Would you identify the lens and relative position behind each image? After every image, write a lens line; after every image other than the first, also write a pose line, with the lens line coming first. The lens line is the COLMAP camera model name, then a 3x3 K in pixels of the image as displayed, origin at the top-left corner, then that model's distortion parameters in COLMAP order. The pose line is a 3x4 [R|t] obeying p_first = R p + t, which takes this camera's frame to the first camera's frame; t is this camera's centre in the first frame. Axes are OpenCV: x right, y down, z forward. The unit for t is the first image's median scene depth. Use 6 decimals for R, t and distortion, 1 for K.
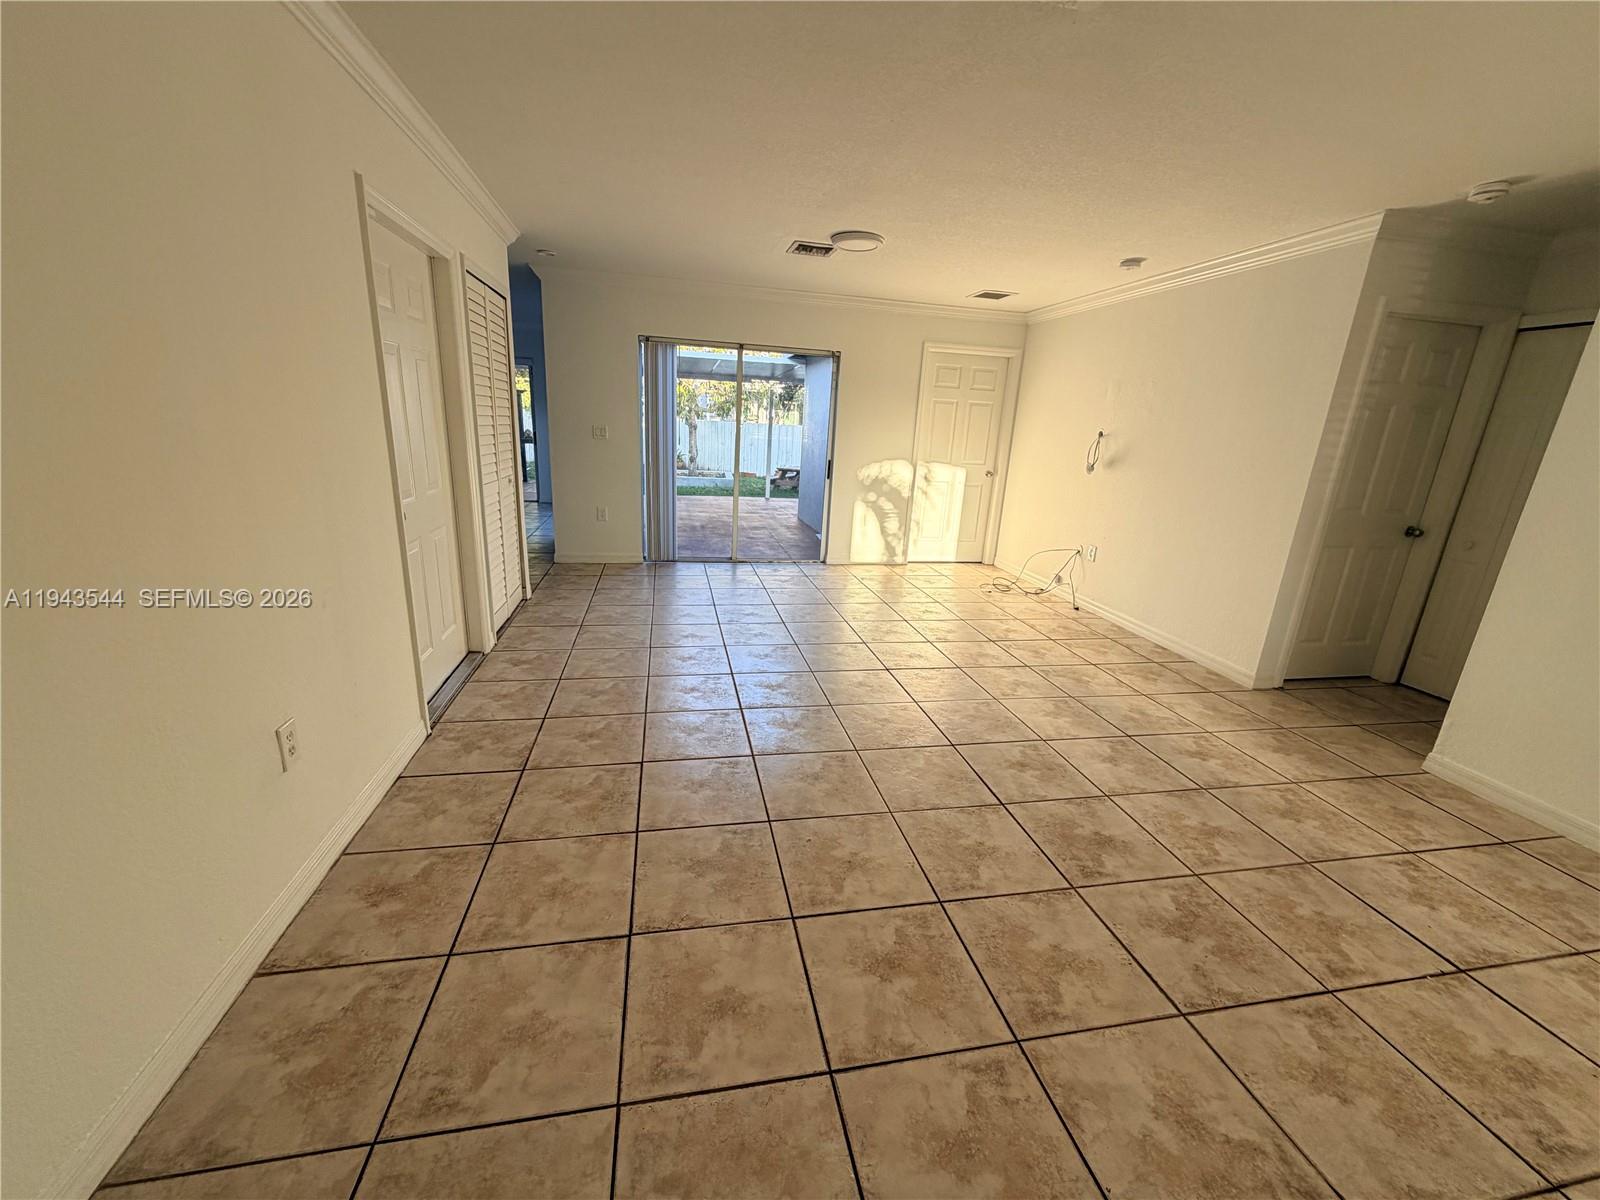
lens RADIAL K [[634.9, 0, 798.6], [0, 634.9, 603.1], [0, 0, 1]] dist [0.001438, 0.000019]
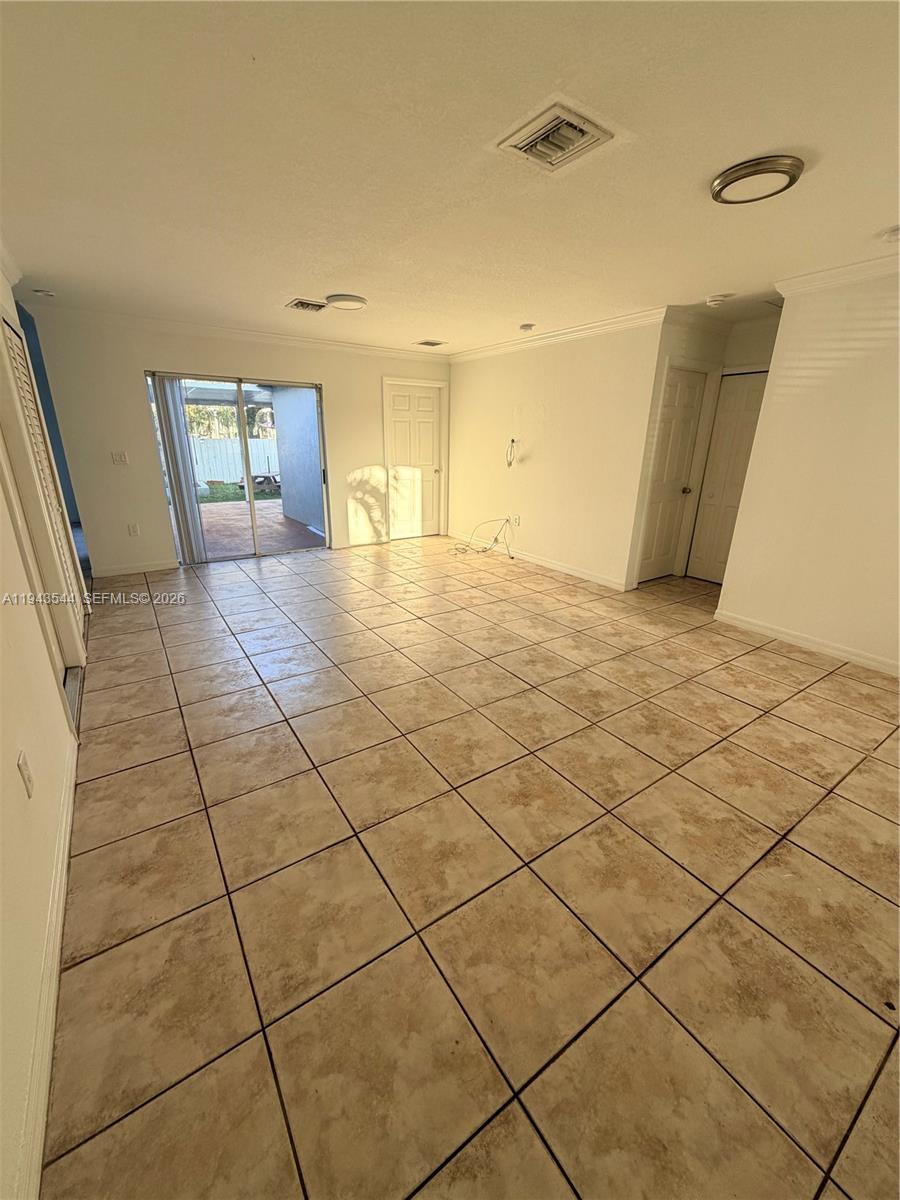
lens RADIAL K [[476.2, 0, 447.5], [0, 476.2, 597.4], [0, 0, 1]] dist [0.001438, 0.000019]
pose [[0.922188, -0.160442, 0.351890, -0.190494], [0.139328, 0.986617, 0.084708, -0.025357], [-0.360772, -0.029089, 0.932200, -0.014533]]
